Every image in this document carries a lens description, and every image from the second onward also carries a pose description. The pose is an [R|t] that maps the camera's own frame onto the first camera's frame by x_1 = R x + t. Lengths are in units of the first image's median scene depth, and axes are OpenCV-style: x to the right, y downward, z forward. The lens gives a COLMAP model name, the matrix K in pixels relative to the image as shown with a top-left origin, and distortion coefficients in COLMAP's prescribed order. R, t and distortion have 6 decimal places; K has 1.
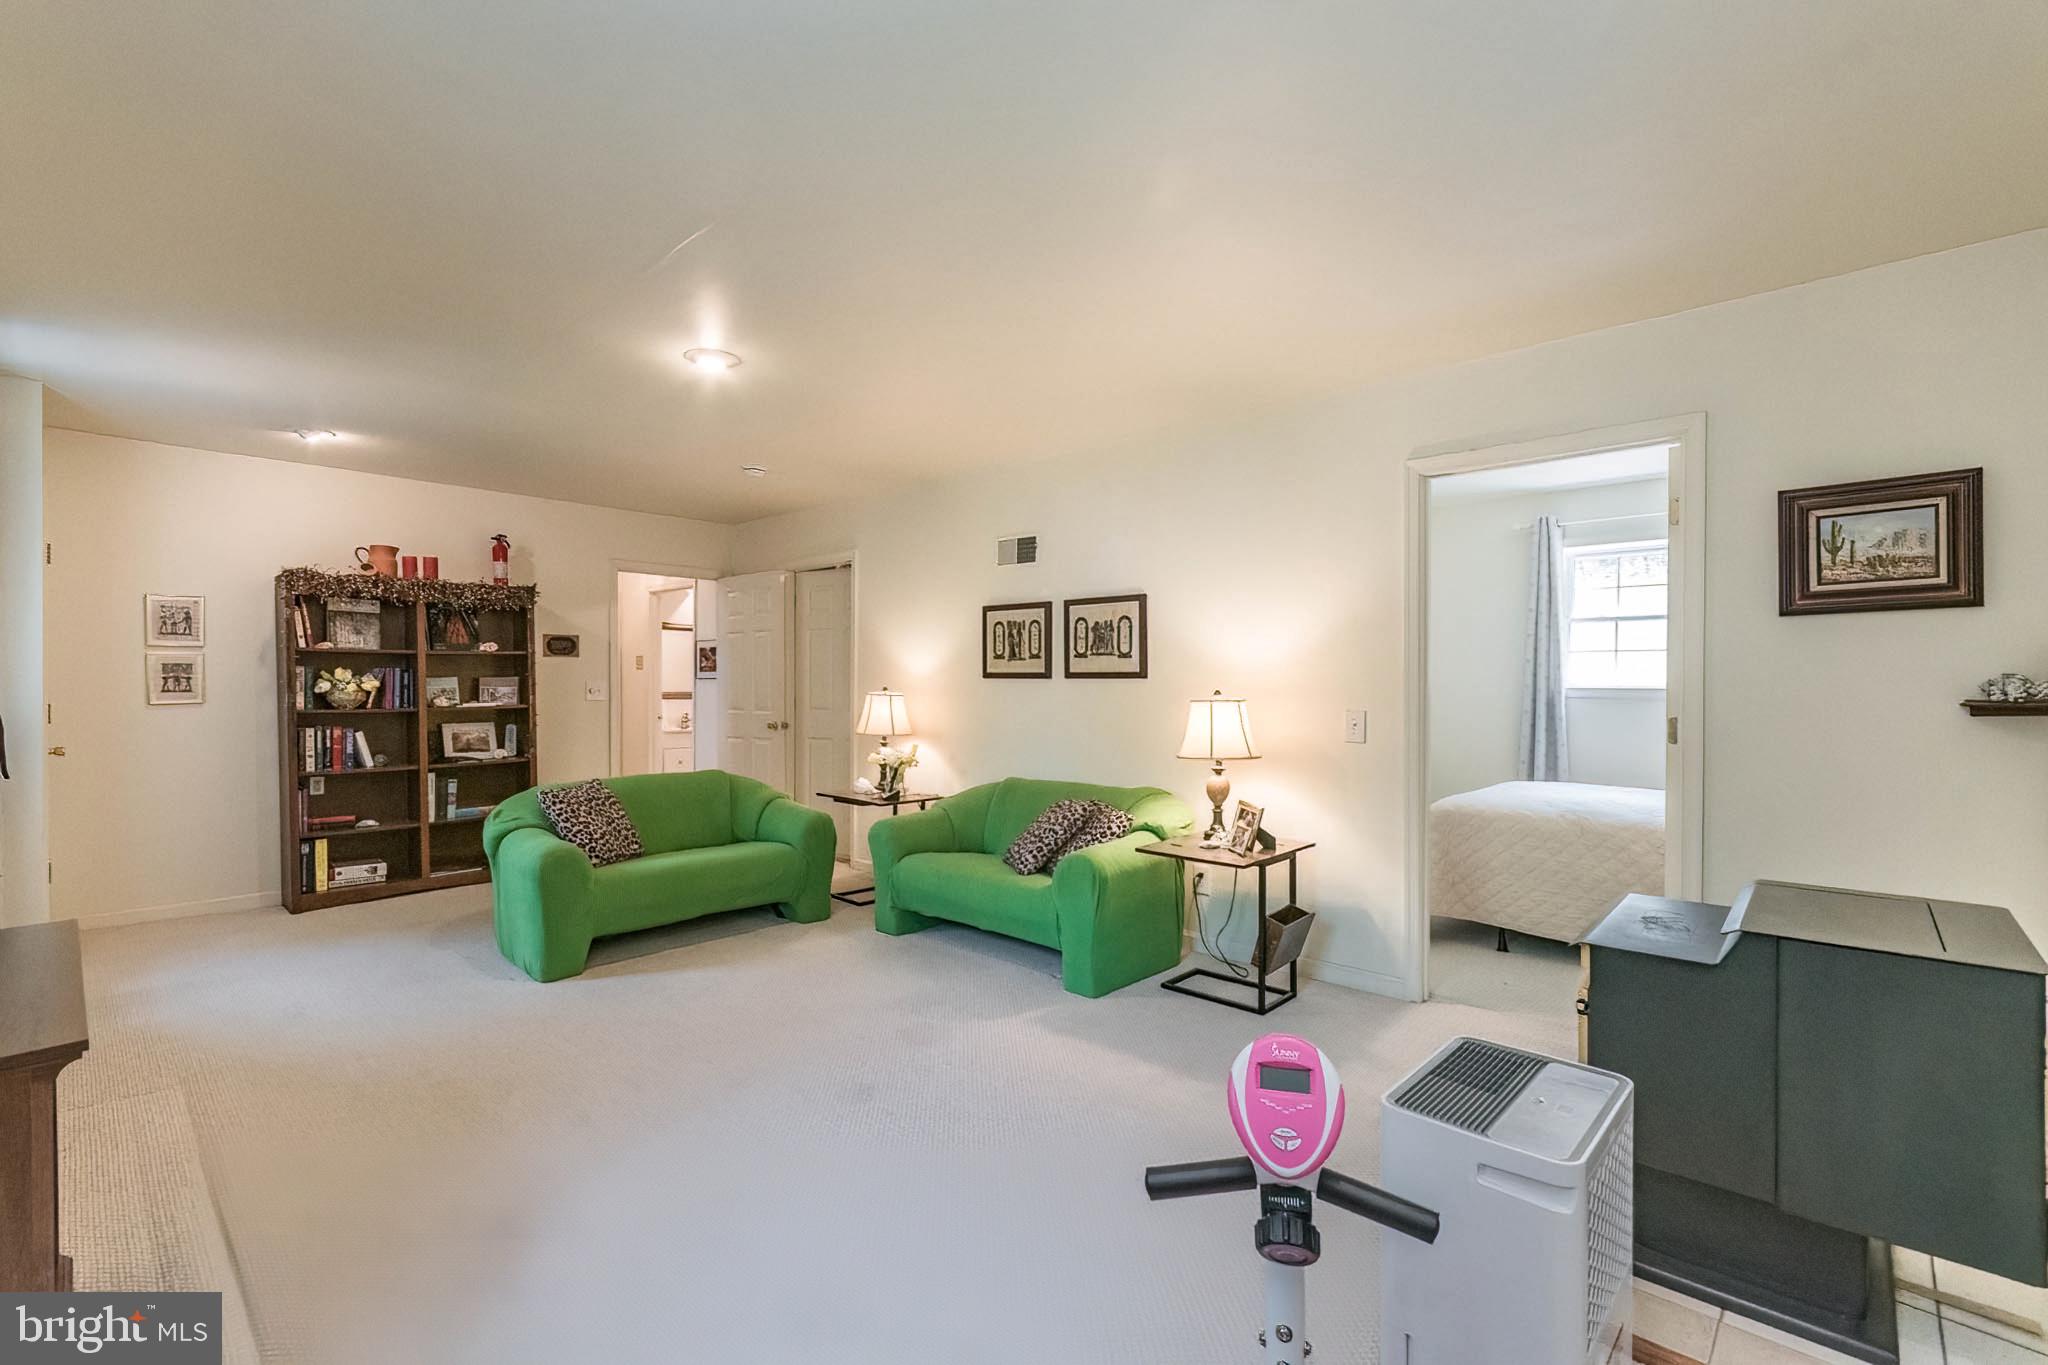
lens RADIAL K [[906.5, 0, 1010.9], [0, 906.5, 690.2], [0, 0, 1]] dist [0.000144, 0.000054]
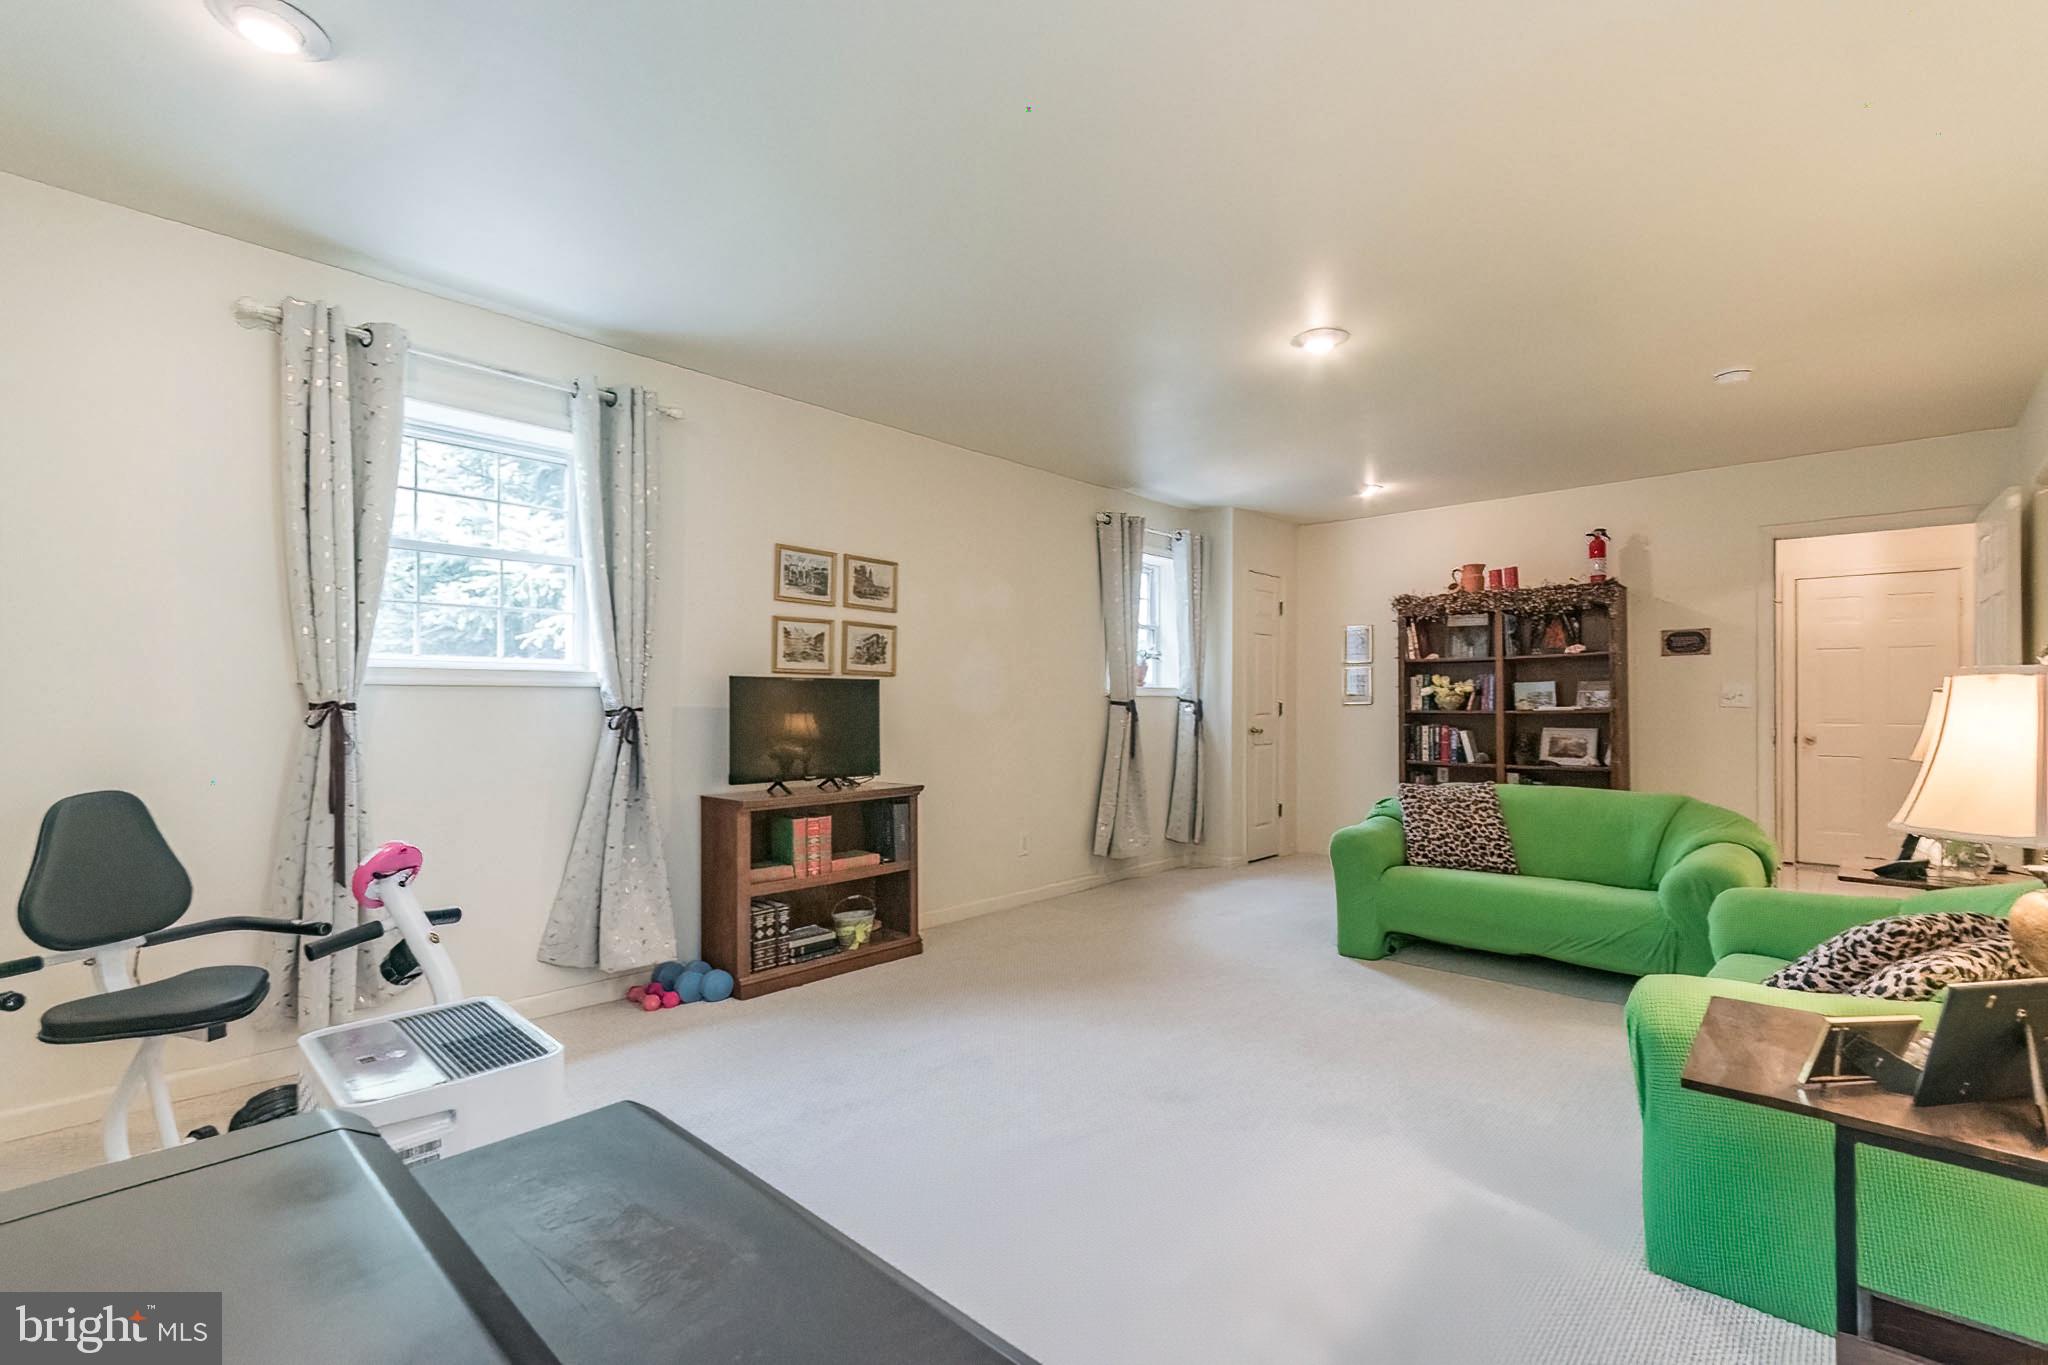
lens RADIAL K [[916.6, 0, 1024.9], [0, 916.6, 694.9], [0, 0, 1]] dist [0.001335, 0.000435]
pose [[0.001121, -0.005190, -0.999986, 0.473786], [-0.005727, 0.999970, -0.005196, 0.011099], [0.999983, 0.005733, 0.001091, 0.488378]]
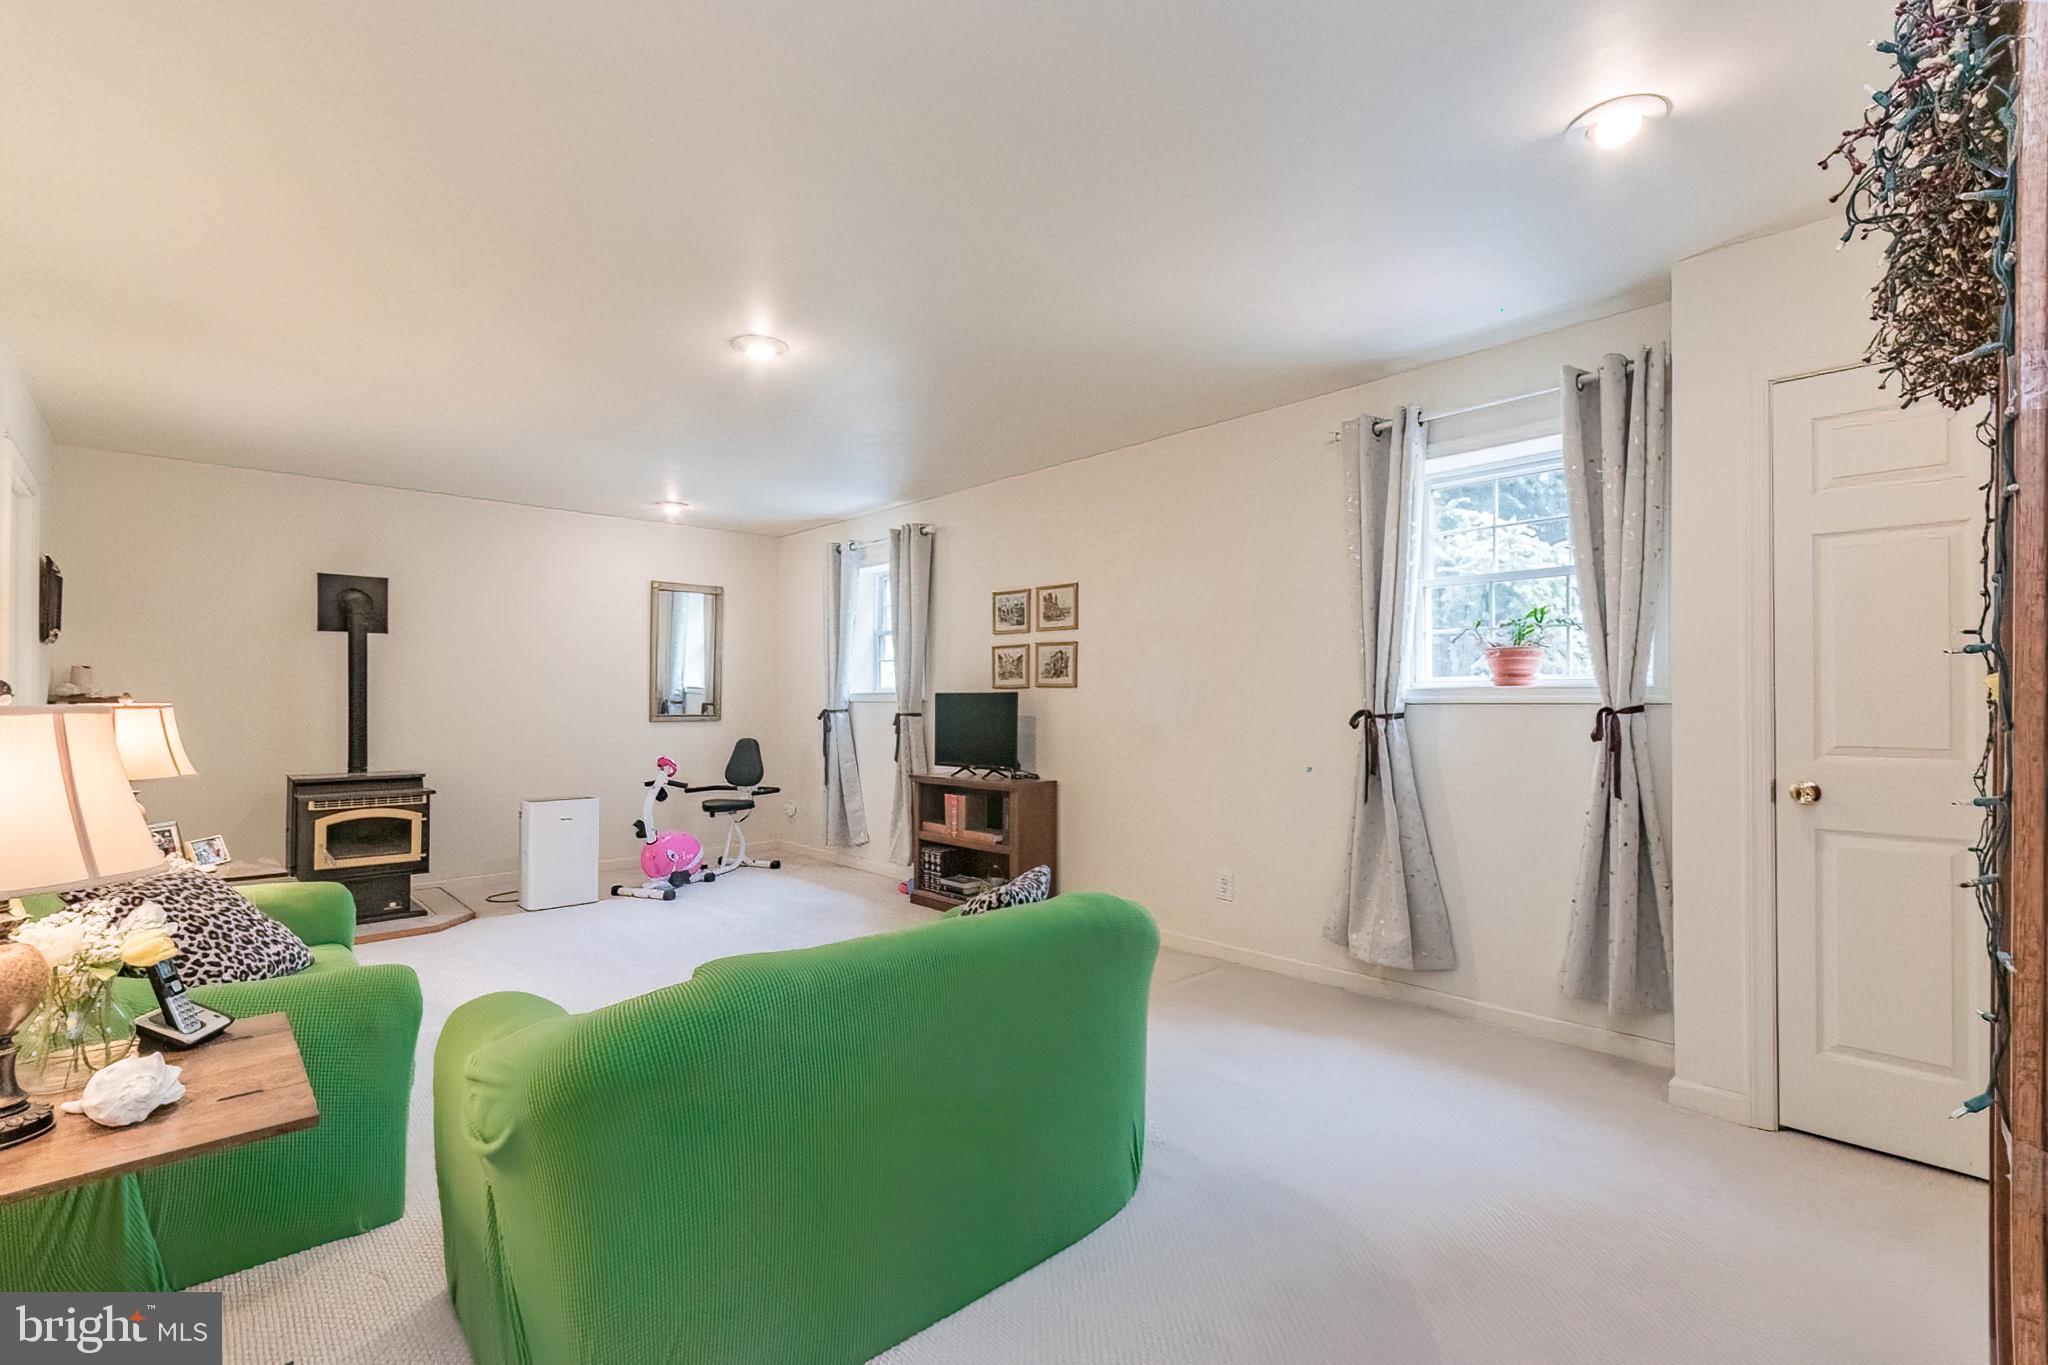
lens RADIAL K [[896.0, 0, 1024.9], [0, 896.0, 691.8], [0, 0, 1]] dist [-0.001784, 0.000349]
pose [[-0.997878, -0.004746, 0.064932, -0.472527], [-0.005712, 0.999876, -0.014702, 0.008109], [-0.064854, -0.015042, -0.997781, 1.359867]]
